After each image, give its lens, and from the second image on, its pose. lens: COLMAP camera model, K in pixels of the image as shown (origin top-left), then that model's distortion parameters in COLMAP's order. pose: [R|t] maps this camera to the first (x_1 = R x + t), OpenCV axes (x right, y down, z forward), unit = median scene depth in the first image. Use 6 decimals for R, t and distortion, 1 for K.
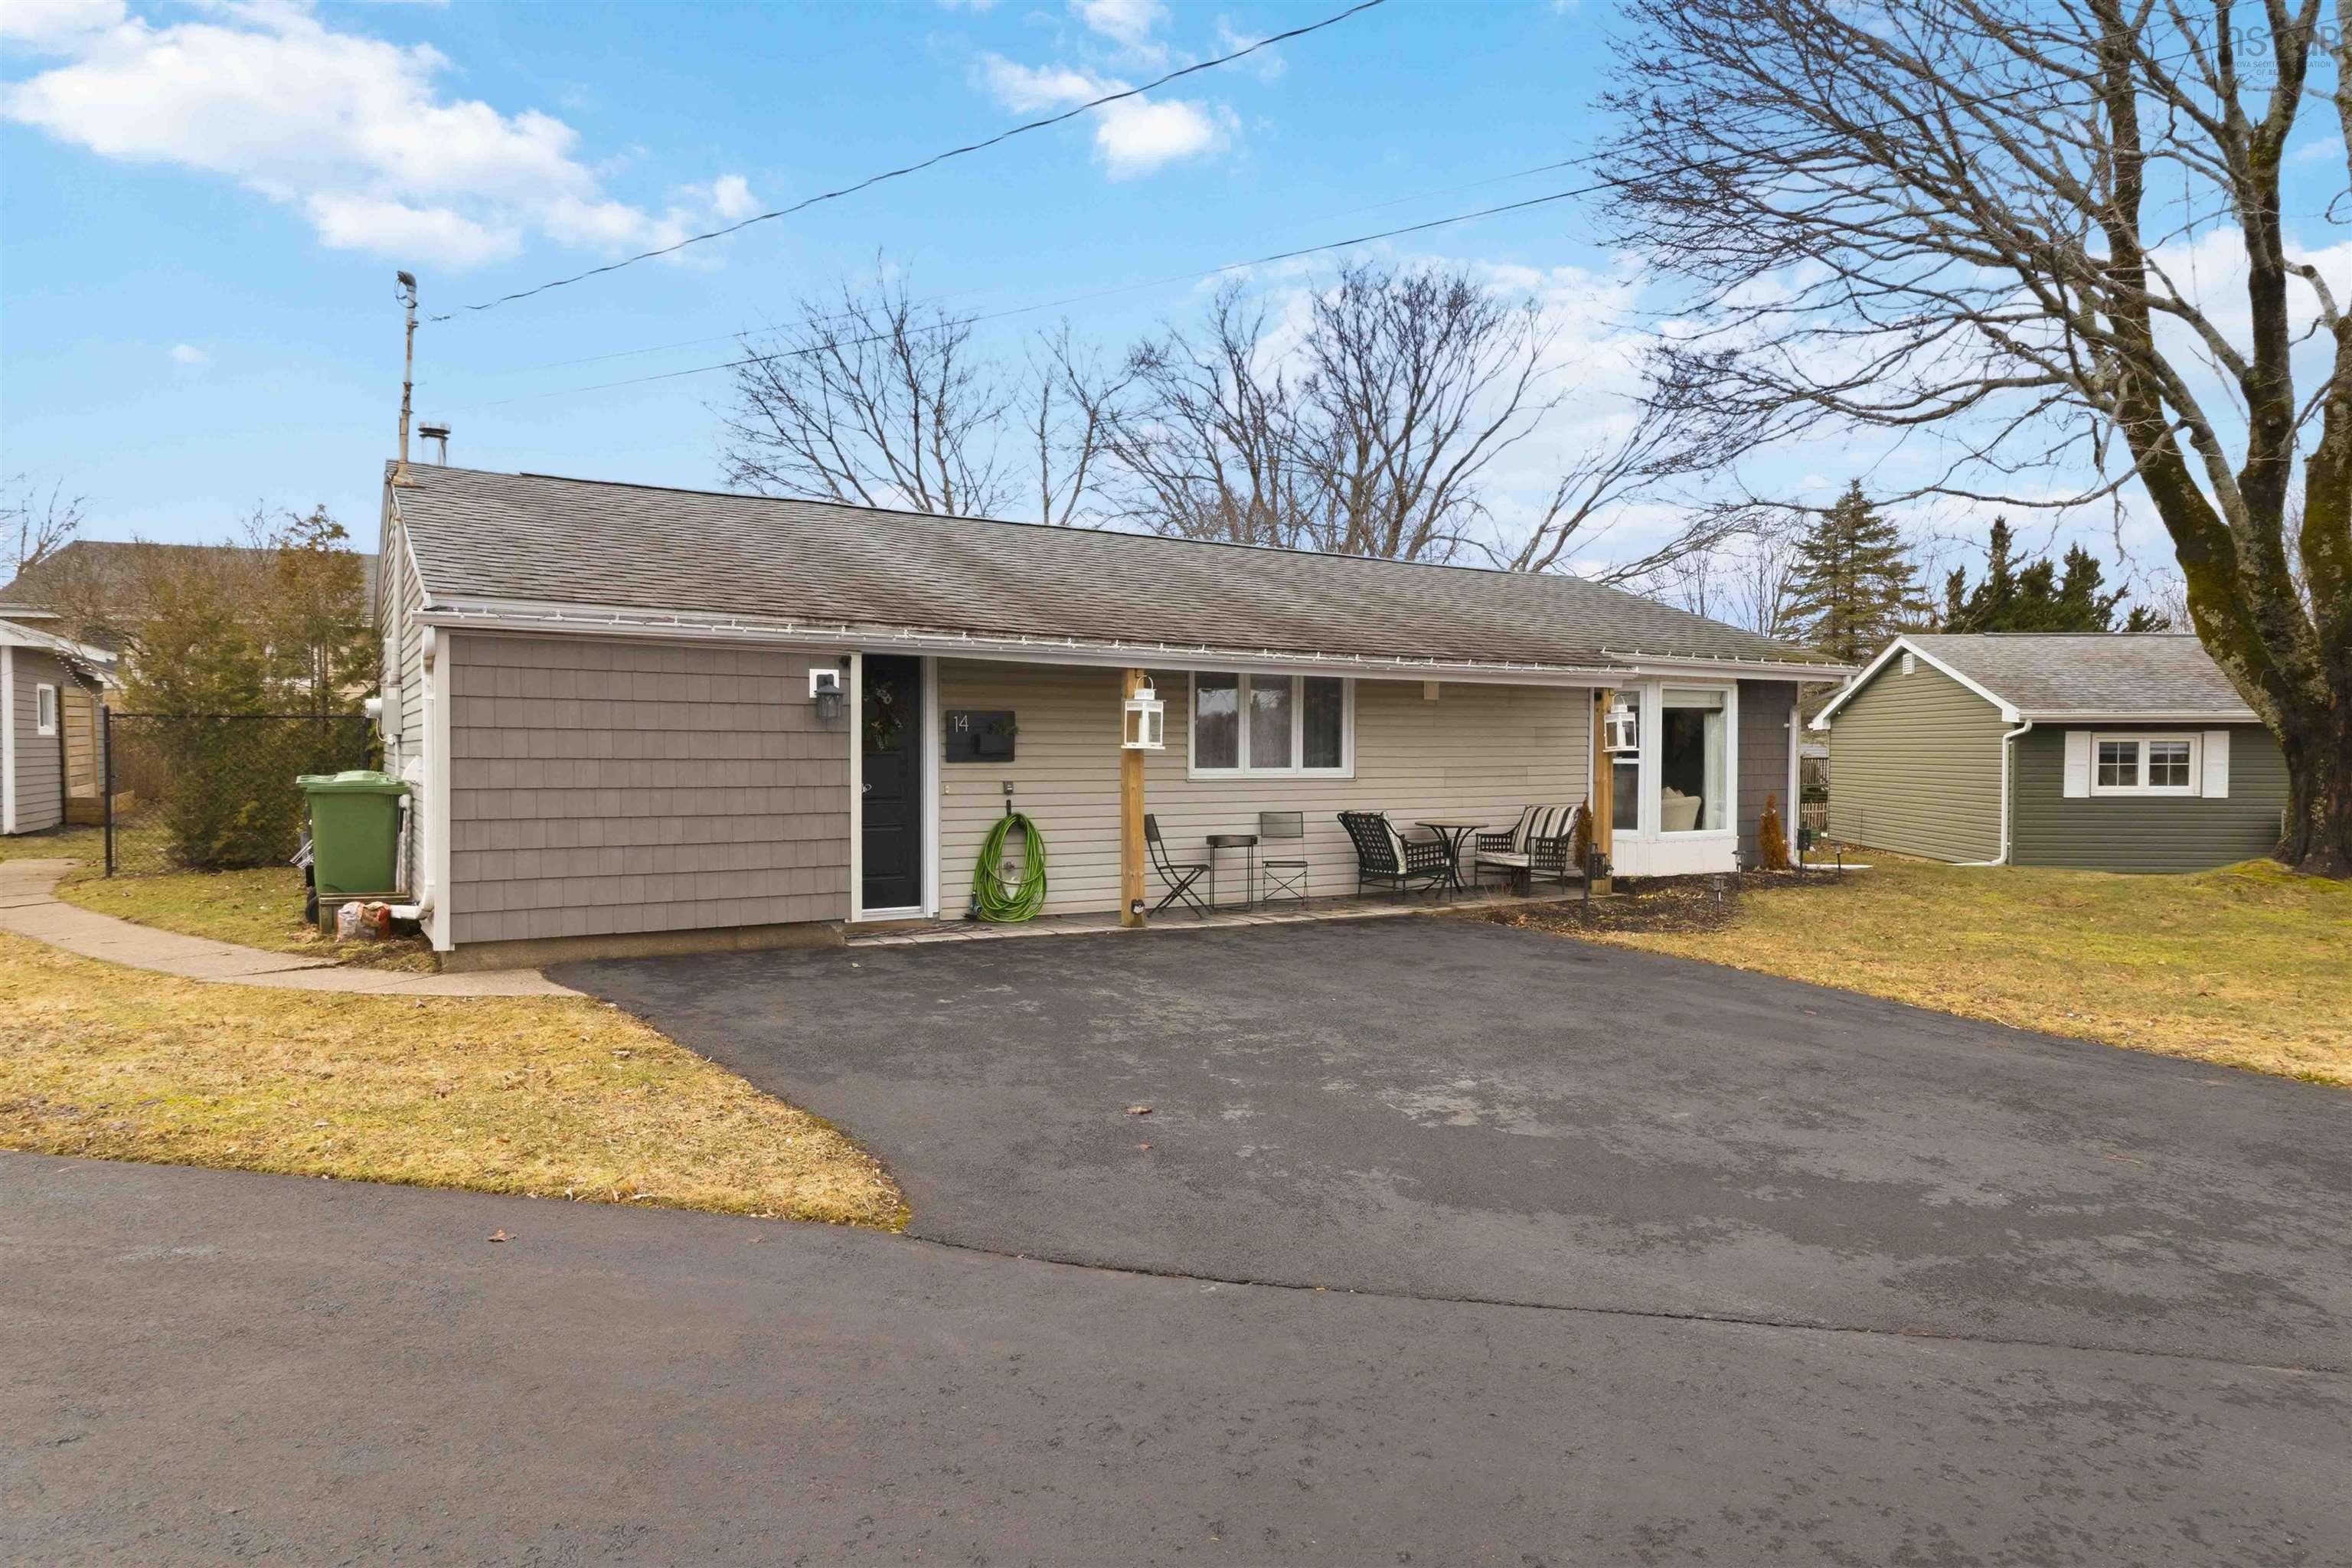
lens RADIAL K [[1388.1, 0, 1180.6], [0, 1388.1, 772.6], [0, 0, 1]] dist [0.006012, 0.000752]
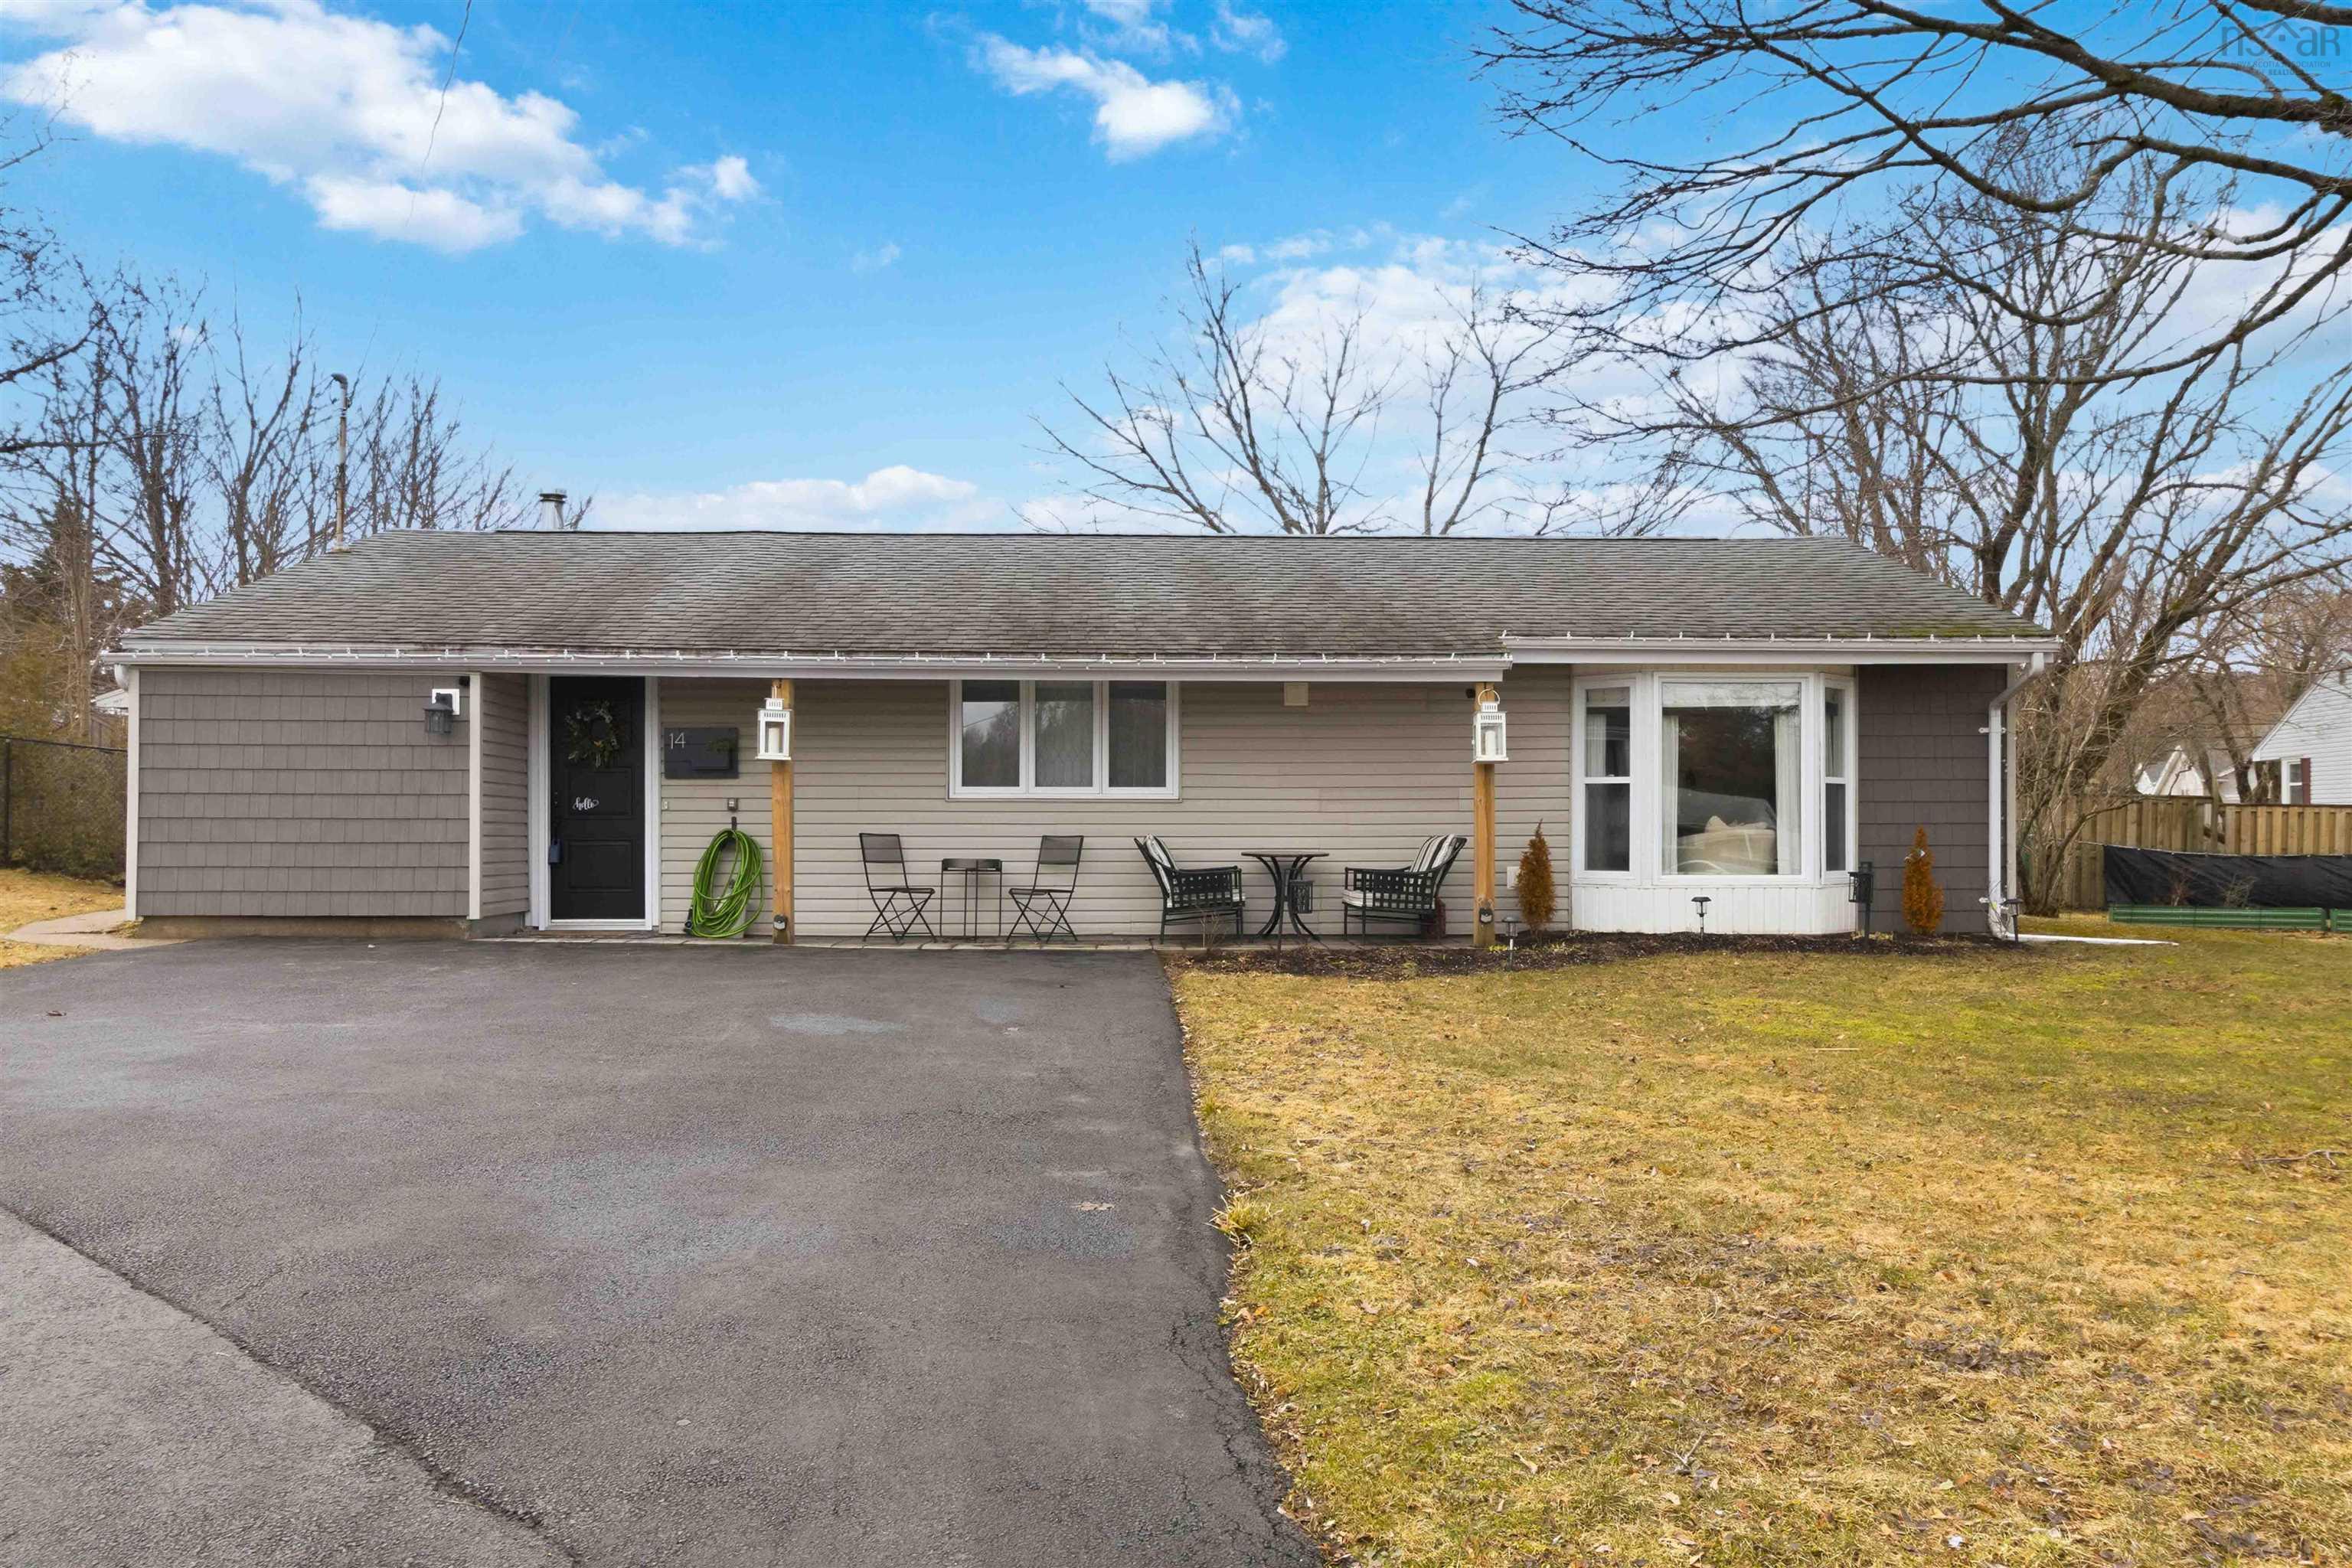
lens RADIAL K [[1801.0, 0, 1176.7], [0, 1801.0, 792.6], [0, 0, 1]] dist [-0.000919, -0.000047]
pose [[0.862684, -0.012275, -0.505594, 0.819466], [-0.006310, 0.999366, -0.035029, 0.046363], [0.505704, 0.033409, 0.862060, 0.048033]]
